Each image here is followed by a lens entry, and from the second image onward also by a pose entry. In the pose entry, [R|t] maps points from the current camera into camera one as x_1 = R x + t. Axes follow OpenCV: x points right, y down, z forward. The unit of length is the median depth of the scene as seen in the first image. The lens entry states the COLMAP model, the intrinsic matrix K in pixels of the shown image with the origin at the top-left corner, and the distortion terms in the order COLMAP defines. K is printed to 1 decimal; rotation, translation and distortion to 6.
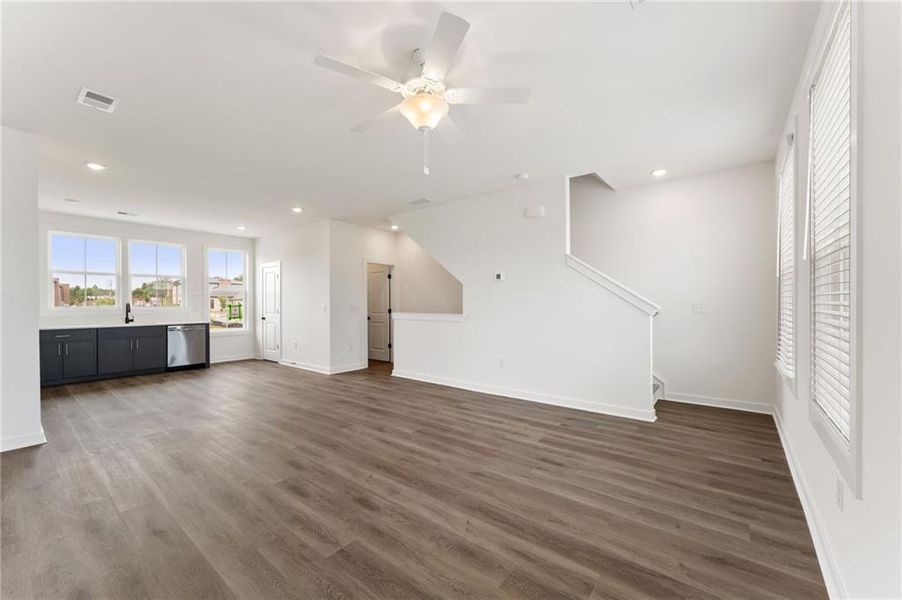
lens RADIAL K [[363.1, 0, 448.3], [0, 363.1, 301.9], [0, 0, 1]] dist [0.003059, -0.001803]
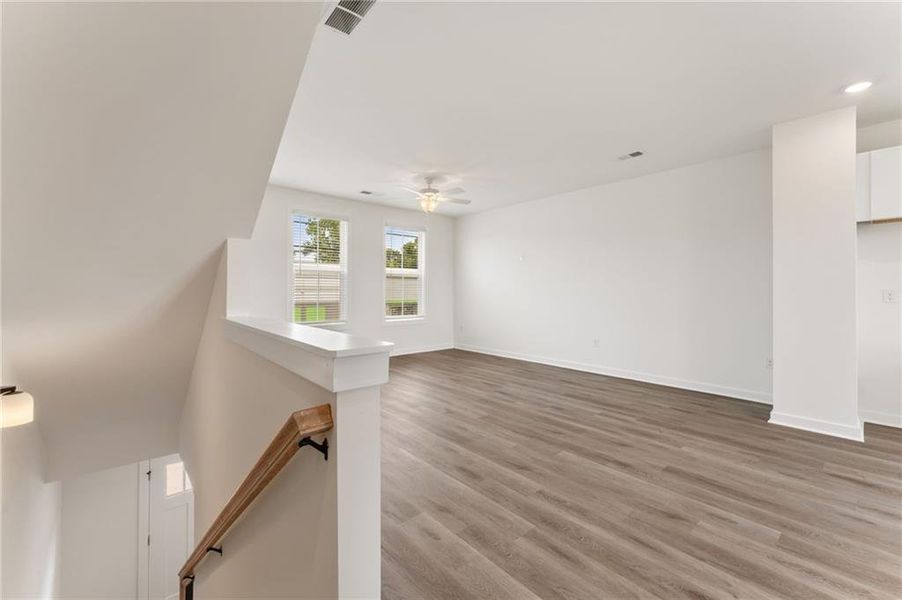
lens RADIAL K [[363.1, 0, 444.5], [0, 363.1, 288.9], [0, 0, 1]] dist [0.003059, -0.001803]
pose [[-0.982502, 0.004527, 0.186196, -0.491941], [0.003860, 0.999985, -0.003948, 0.012475], [-0.186211, -0.003160, -0.982505, 2.711332]]
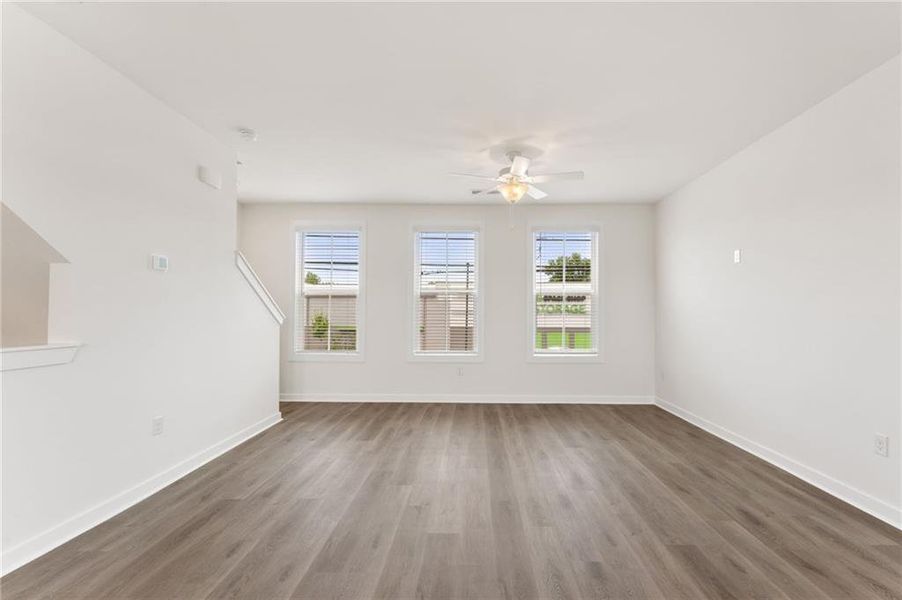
lens RADIAL K [[401.6, 0, 471.3], [0, 401.6, 299.4], [0, 0, 1]] dist [-0.001278, -0.000202]
pose [[-0.618728, 0.029329, 0.785058, -1.097196], [-0.000267, 0.999295, -0.037543, 0.010721], [-0.785605, -0.023438, -0.618284, 1.867757]]
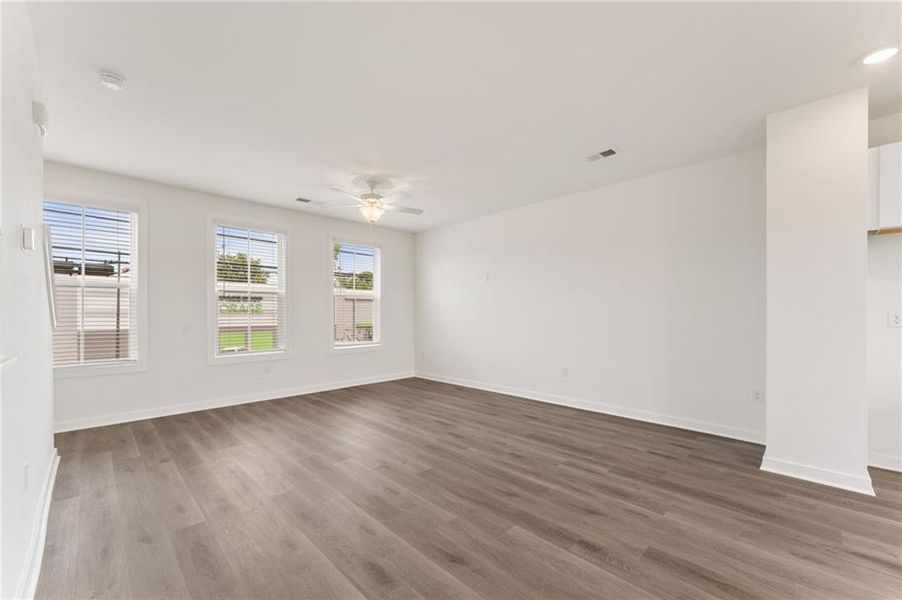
lens RADIAL K [[363.1, 0, 445.5], [0, 363.1, 311.9], [0, 0, 1]] dist [0.003059, -0.001803]
pose [[-0.992114, 0.007142, 0.125135, -0.581753], [0.007007, 0.999974, -0.001515, 0.008342], [-0.125143, -0.000626, -0.992139, 2.427752]]
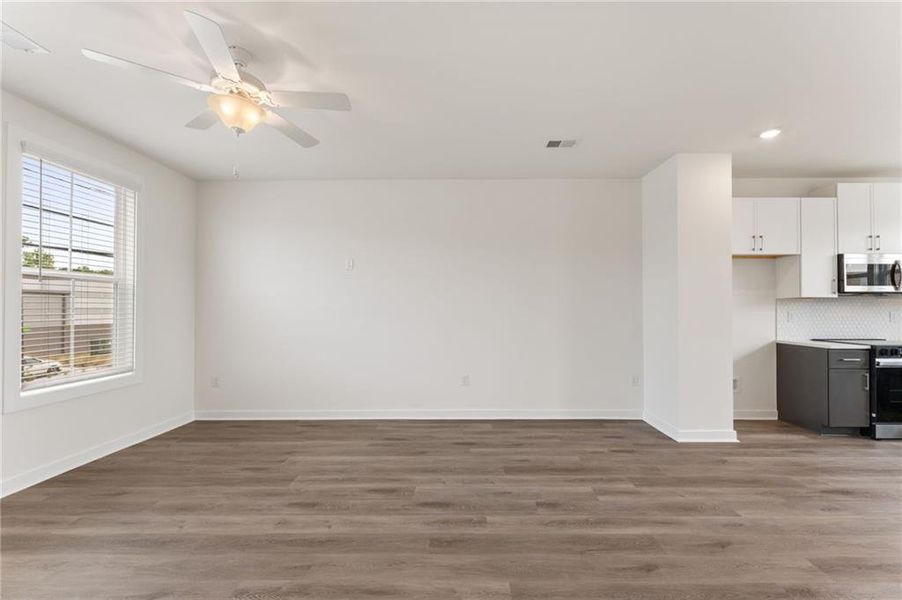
lens RADIAL K [[363.1, 0, 462.0], [0, 363.1, 308.7], [0, 0, 1]] dist [0.003059, -0.001803]
pose [[-0.785887, 0.000324, -0.618371, 0.051680], [0.005125, 0.999969, -0.005988, 0.002940], [0.618349, -0.007875, -0.785864, 1.796691]]
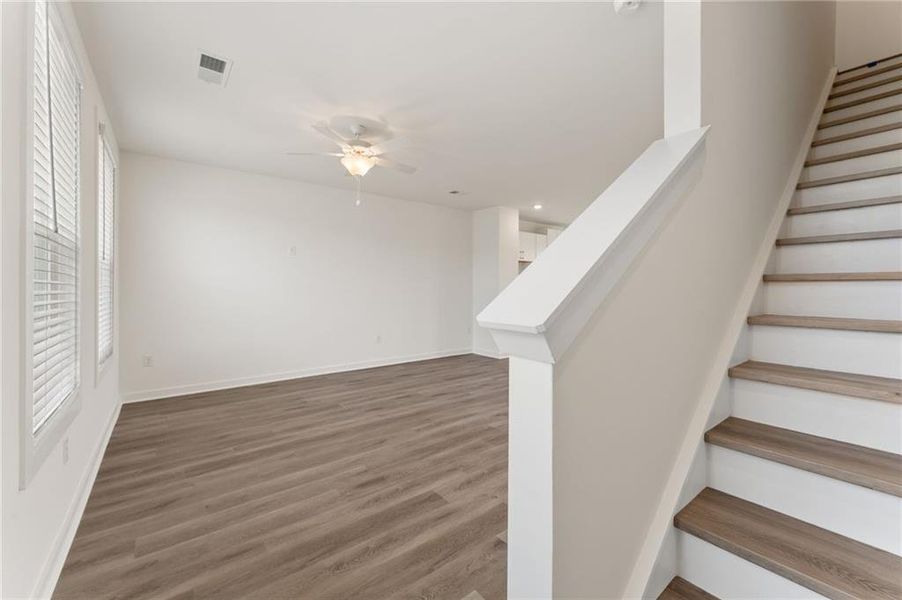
lens RADIAL K [[363.1, 0, 439.8], [0, 363.1, 292.0], [0, 0, 1]] dist [0.003059, -0.001803]
pose [[-0.244279, 0.012448, -0.969625, 1.126823], [-0.002101, 0.999908, 0.013366, -0.008096], [0.969703, 0.005302, -0.244231, 1.454078]]
